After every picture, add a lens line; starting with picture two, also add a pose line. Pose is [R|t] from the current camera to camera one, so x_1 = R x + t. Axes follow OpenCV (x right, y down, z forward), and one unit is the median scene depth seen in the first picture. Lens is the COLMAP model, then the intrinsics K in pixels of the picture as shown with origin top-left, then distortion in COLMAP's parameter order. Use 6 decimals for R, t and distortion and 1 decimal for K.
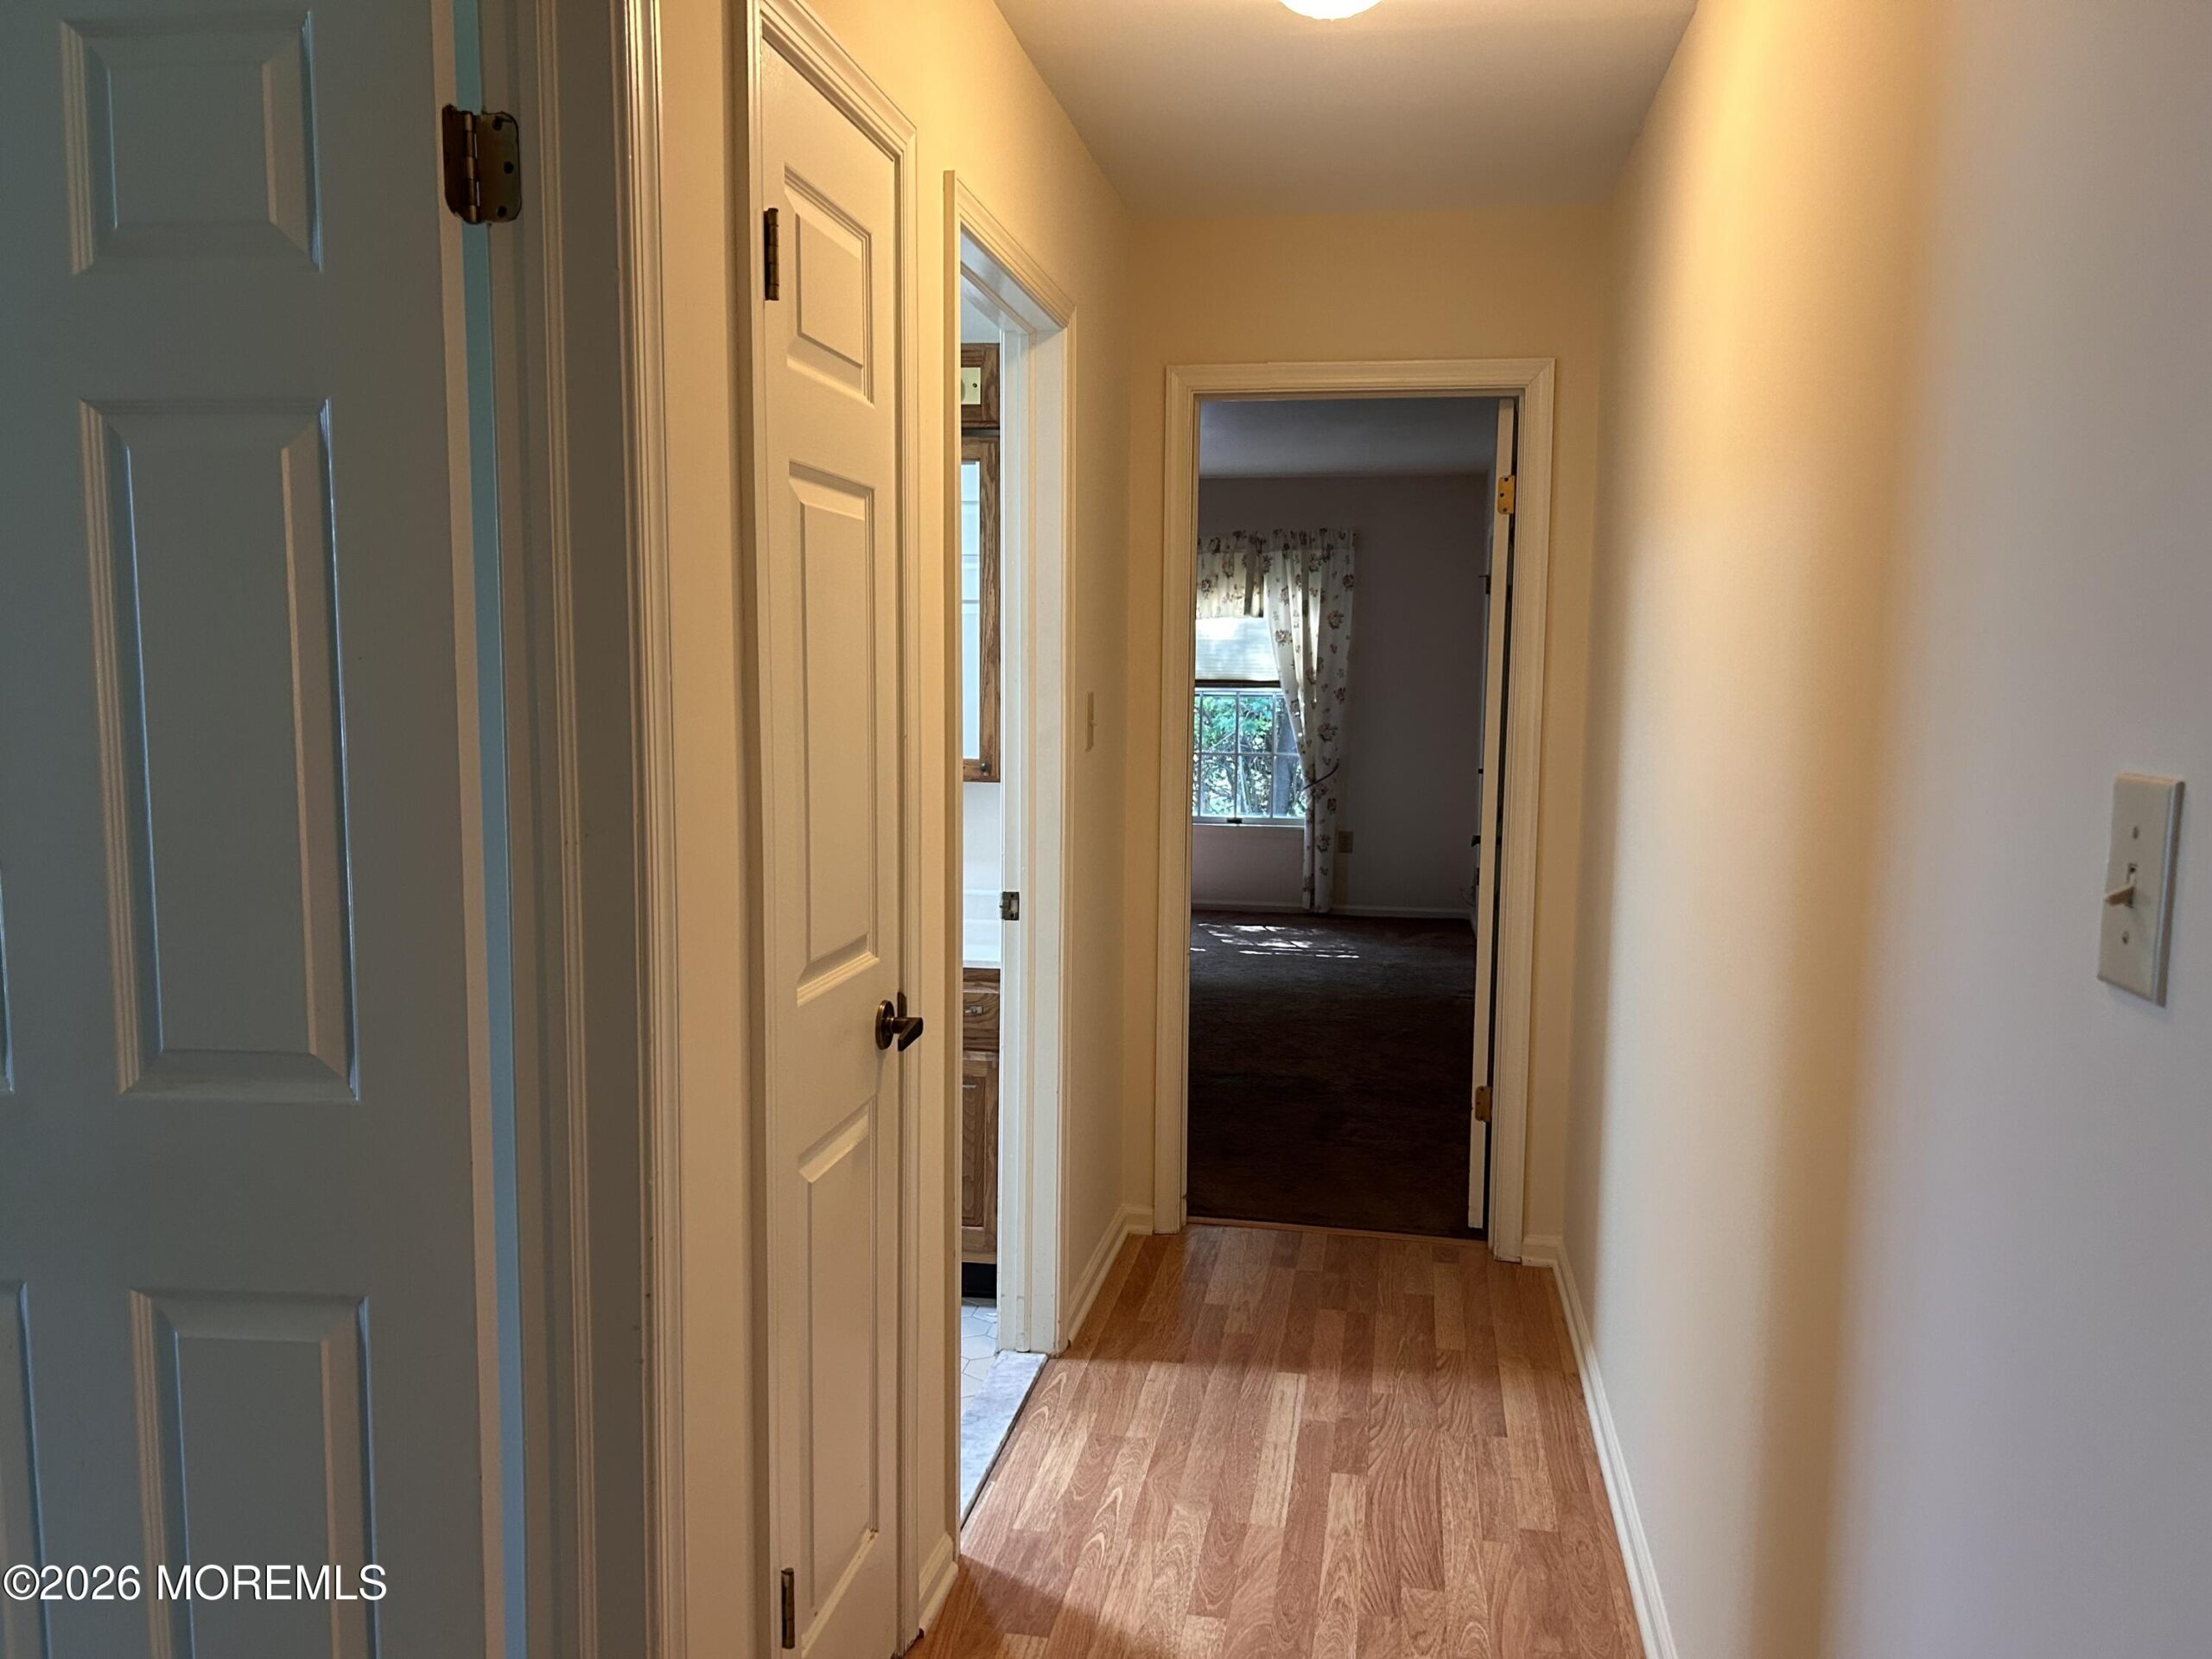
lens RADIAL K [[1670.8, 0, 1100.4], [0, 1670.8, 828.7], [0, 0, 1]] dist [0.030158, -0.021860]
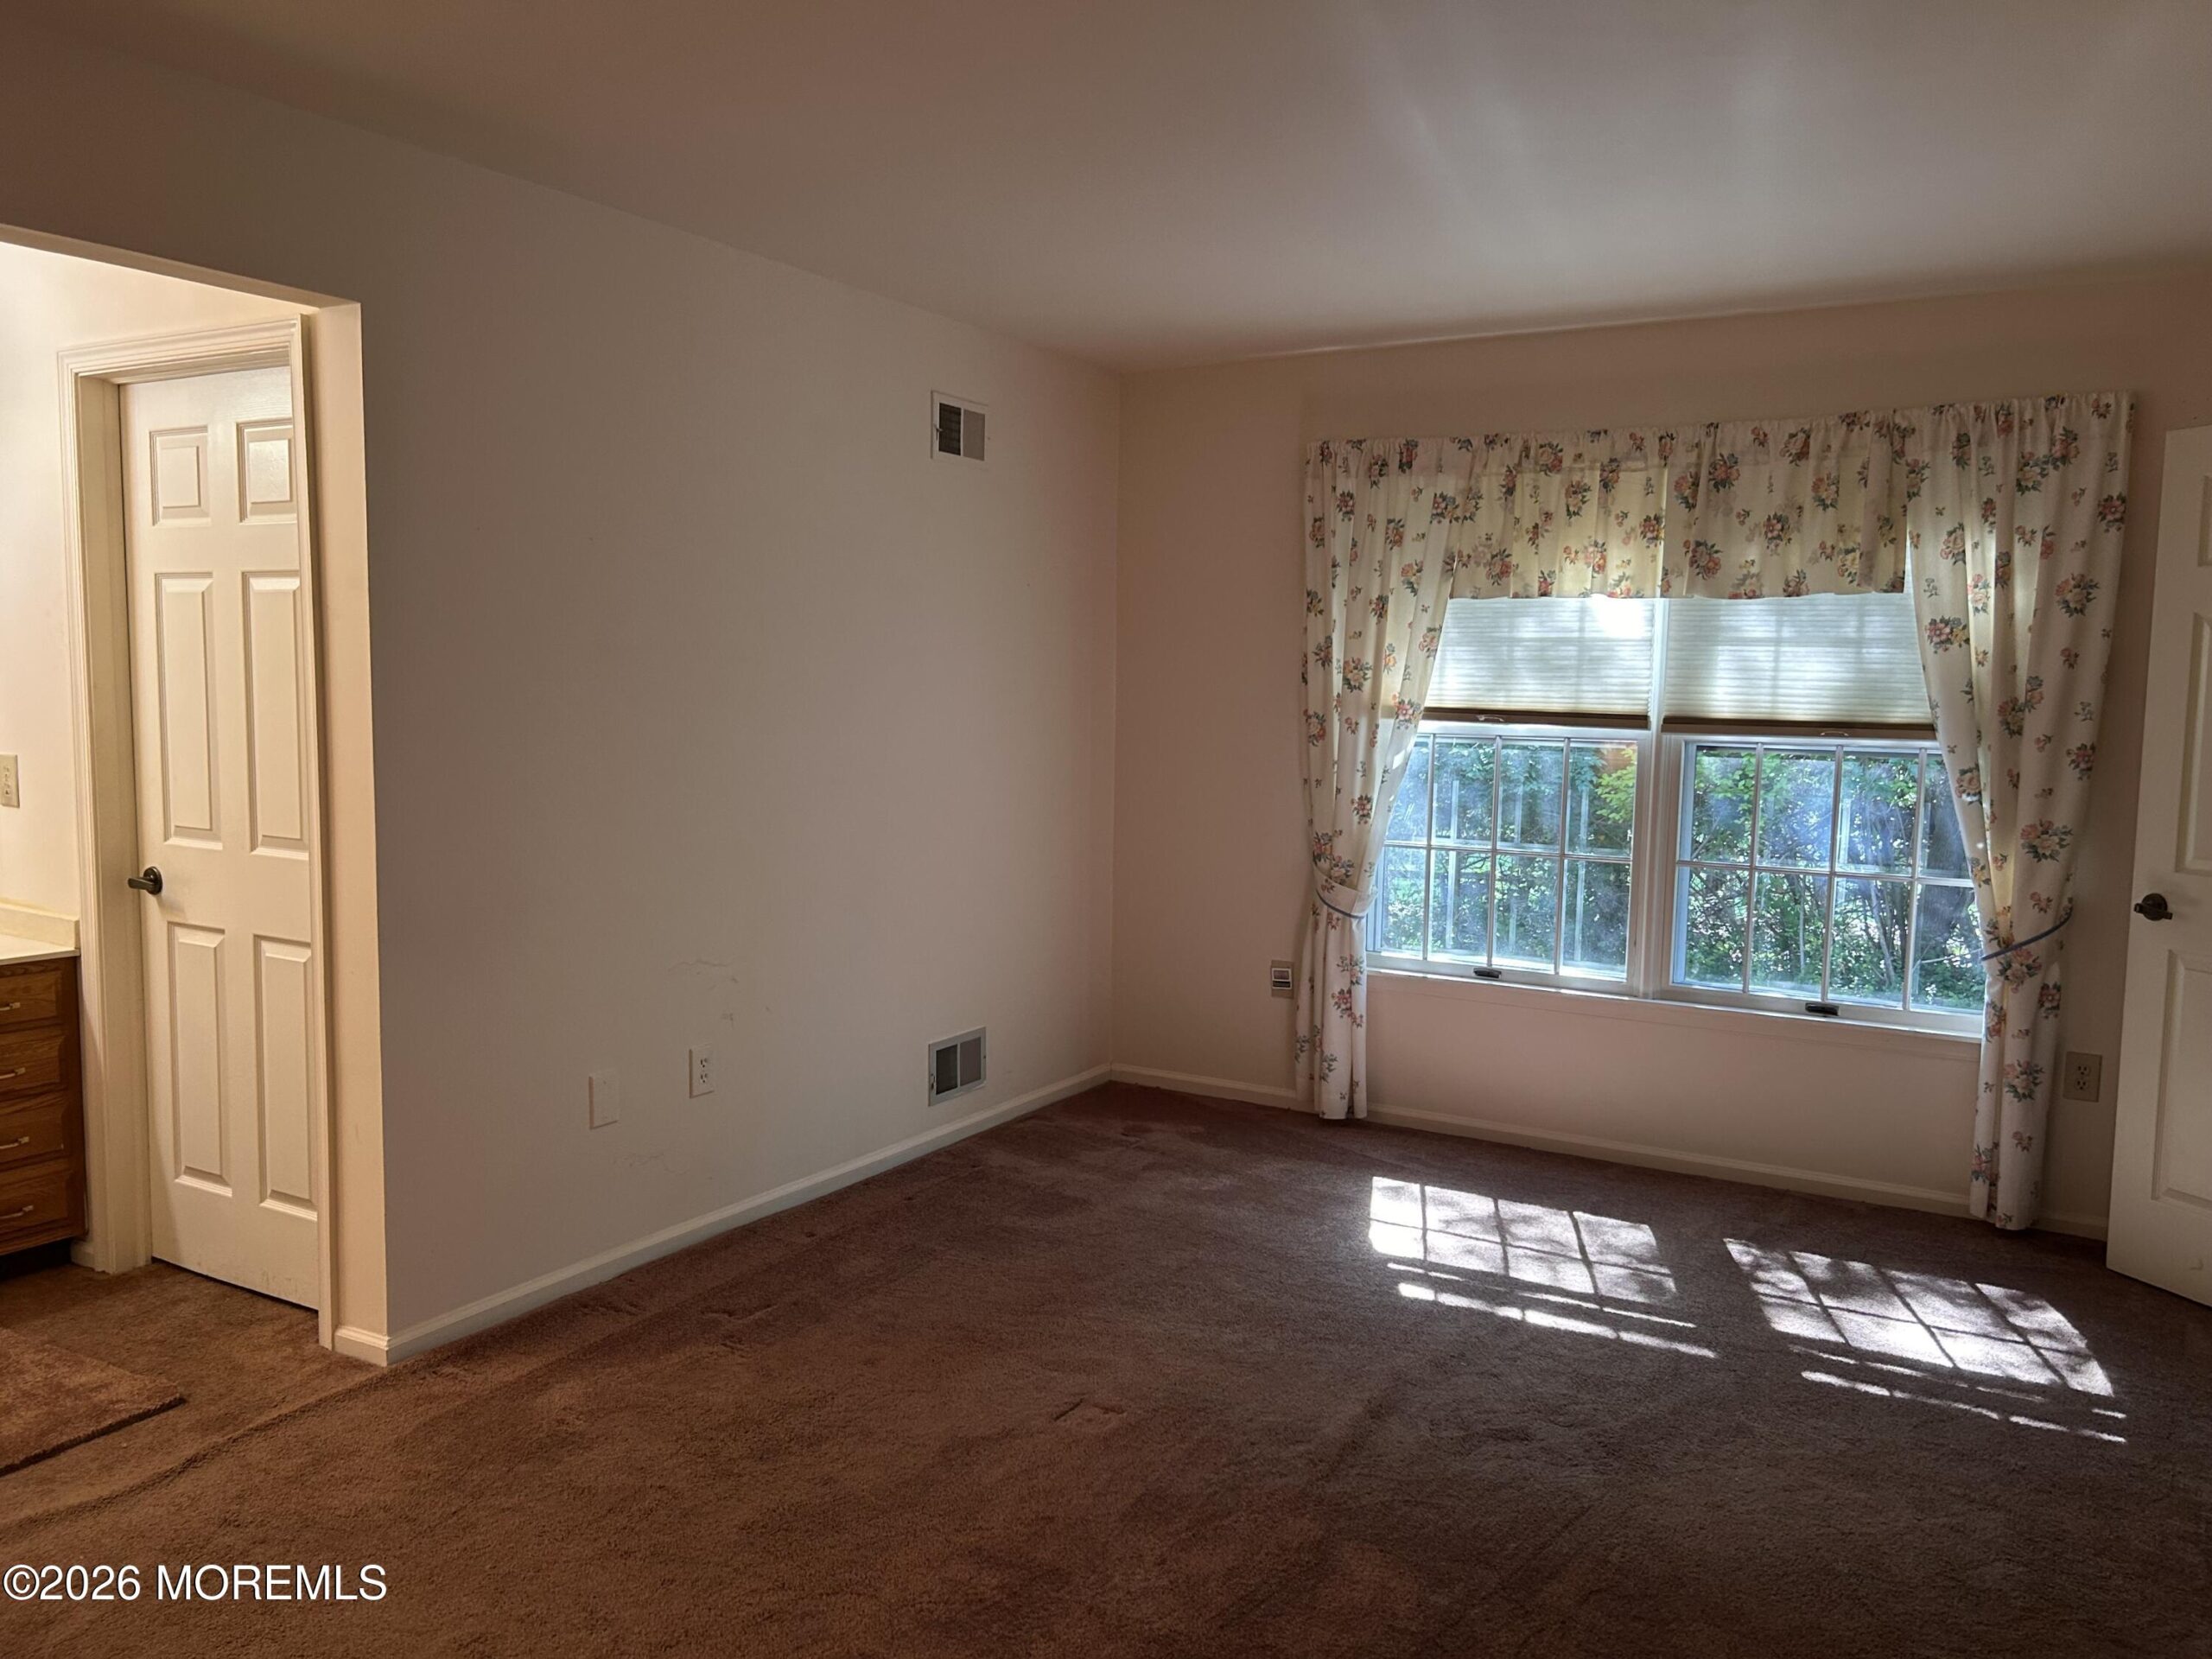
lens RADIAL K [[1670.8, 0, 1124.6], [0, 1670.8, 833.1], [0, 0, 1]] dist [0.030158, -0.021860]
pose [[0.941409, 0.042520, -0.334577, 0.052290], [-0.050240, 0.998633, -0.014450, -0.040200], [0.333505, 0.030412, 0.942258, 0.480420]]
